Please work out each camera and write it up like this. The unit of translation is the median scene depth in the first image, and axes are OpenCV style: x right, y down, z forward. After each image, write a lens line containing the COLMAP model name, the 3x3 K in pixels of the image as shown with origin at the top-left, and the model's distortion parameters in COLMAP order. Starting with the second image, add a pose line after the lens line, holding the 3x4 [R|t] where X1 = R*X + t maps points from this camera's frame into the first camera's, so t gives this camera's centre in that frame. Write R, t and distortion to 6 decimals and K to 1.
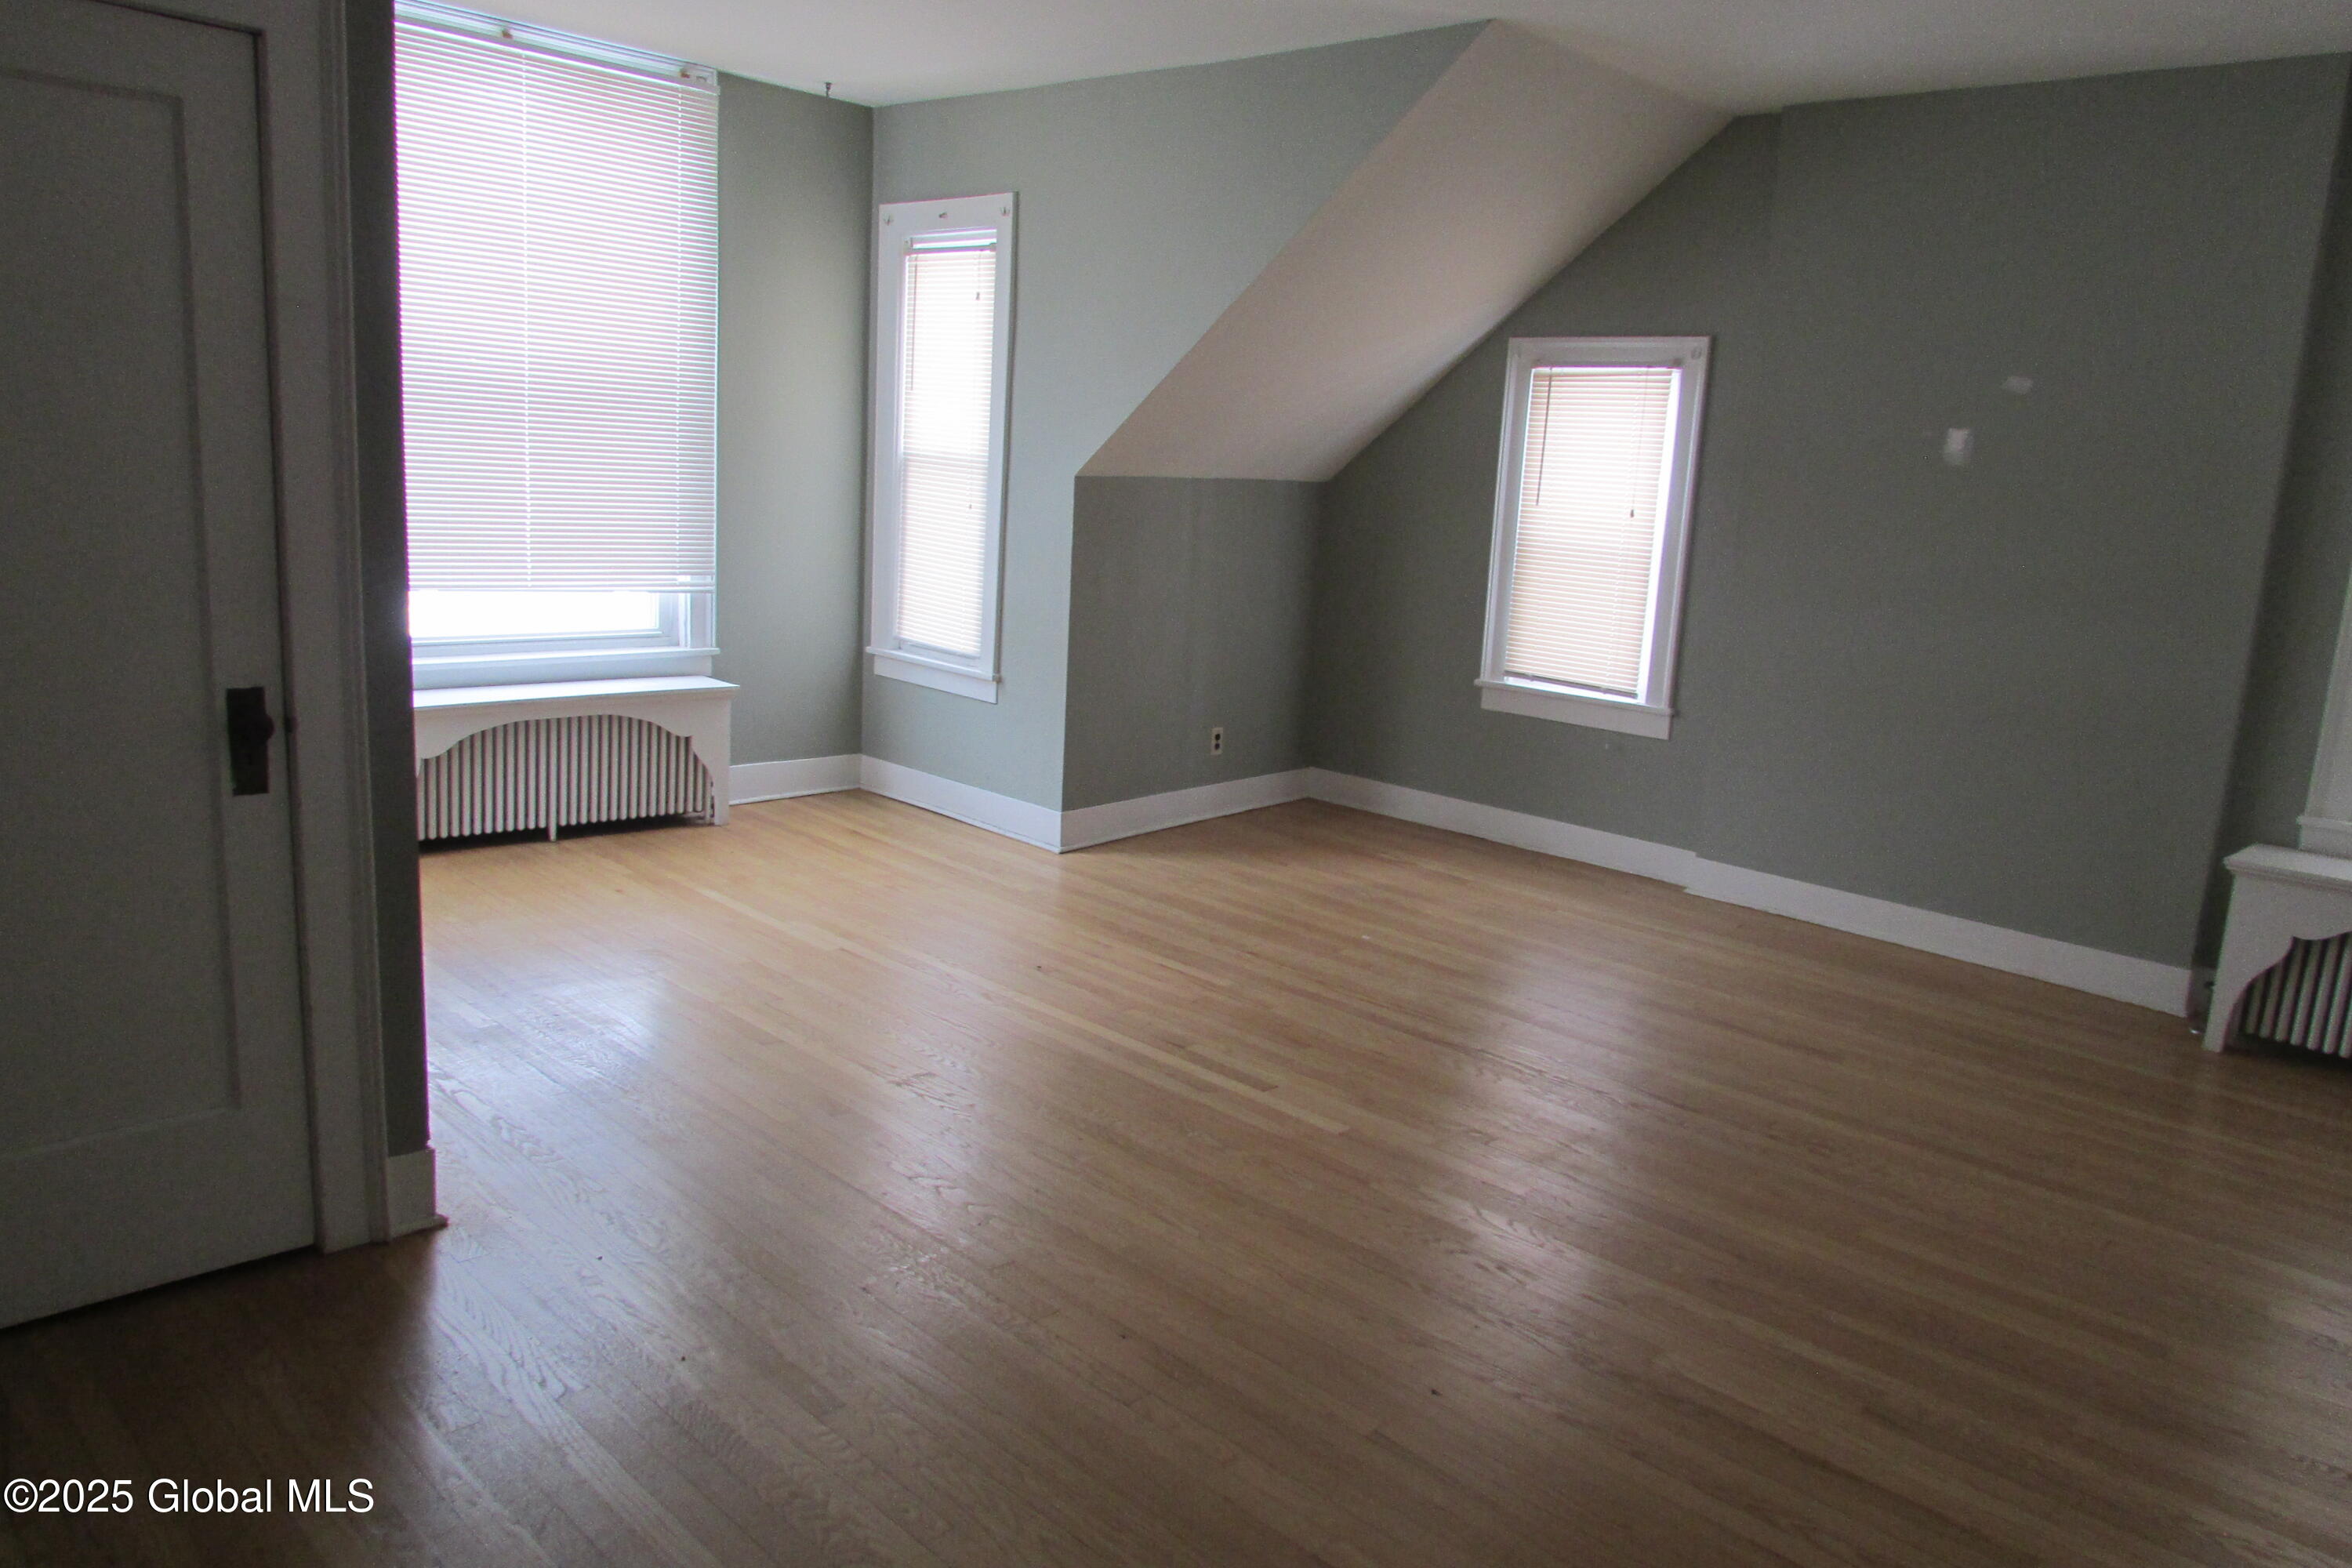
lens RADIAL K [[1672.4, 0, 1178.0], [0, 1672.4, 776.8], [0, 0, 1]] dist [-0.031954, 0.004505]
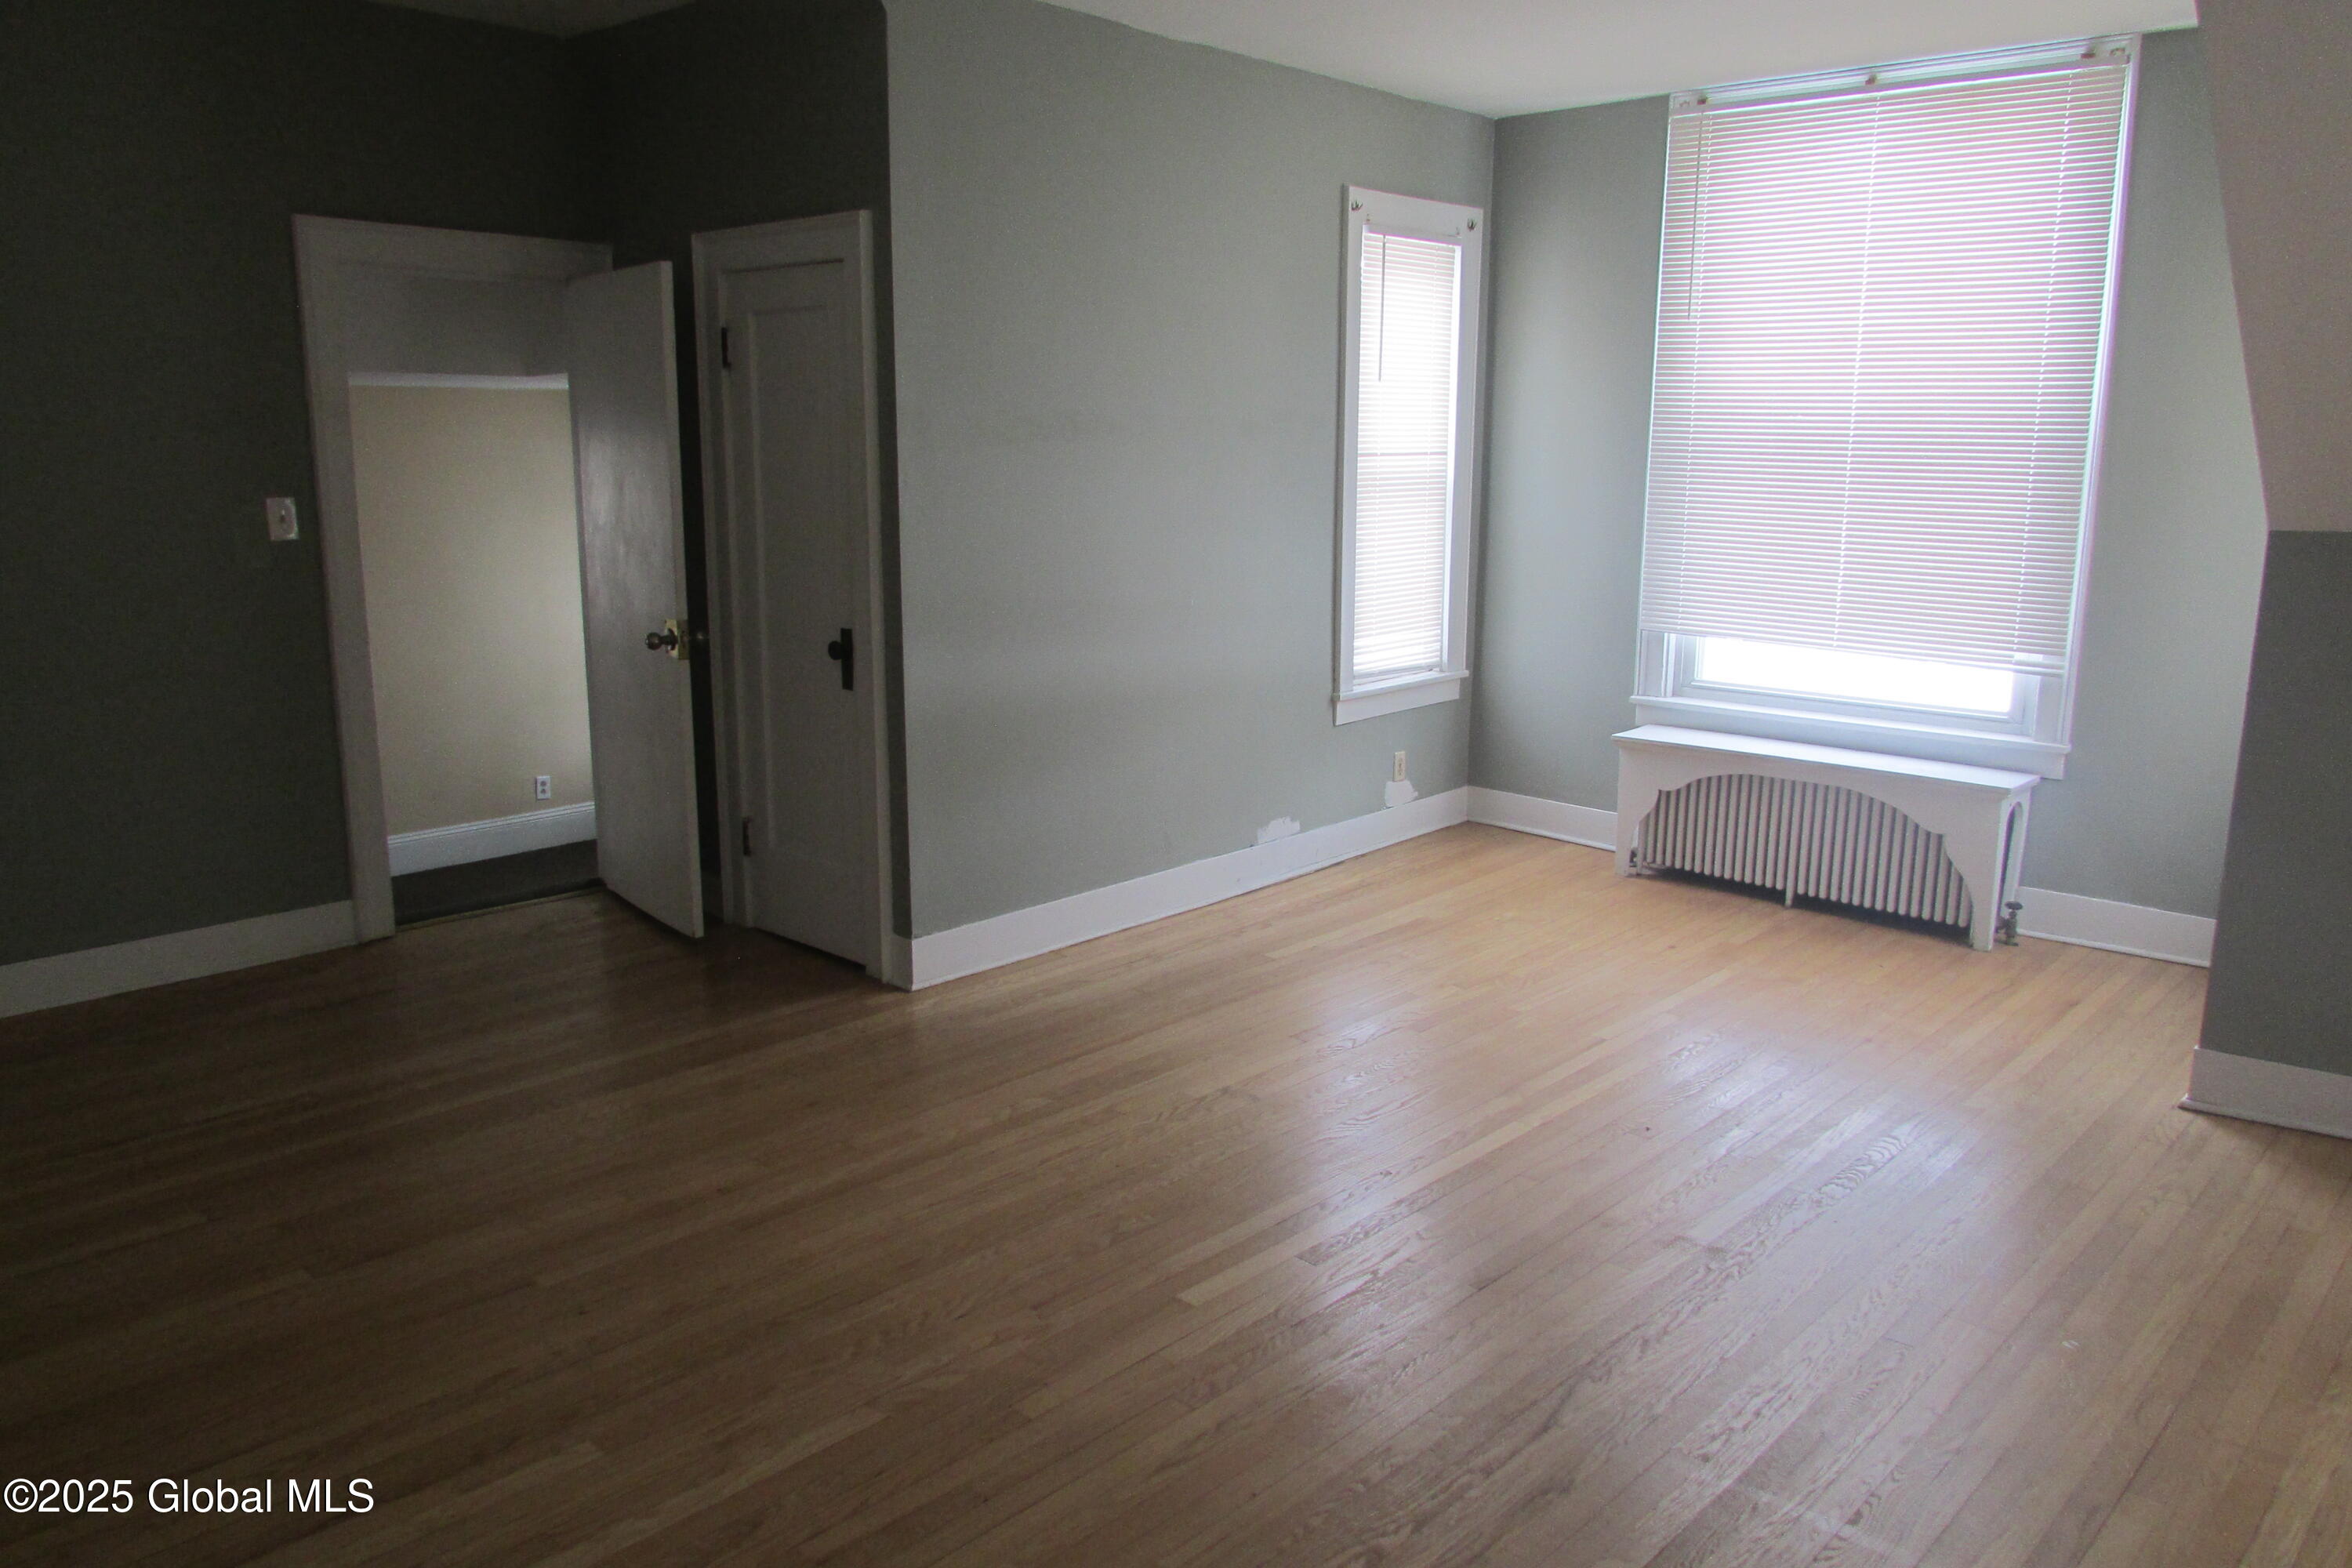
lens RADIAL K [[1672.4, 0, 1178.0], [0, 1672.4, 776.8], [0, 0, 1]] dist [-0.031954, 0.004505]
pose [[0.036469, 0.136727, -0.989937, 0.558746], [-0.194996, 0.972529, 0.127139, -0.088448], [0.980126, 0.188397, 0.062128, 0.576155]]
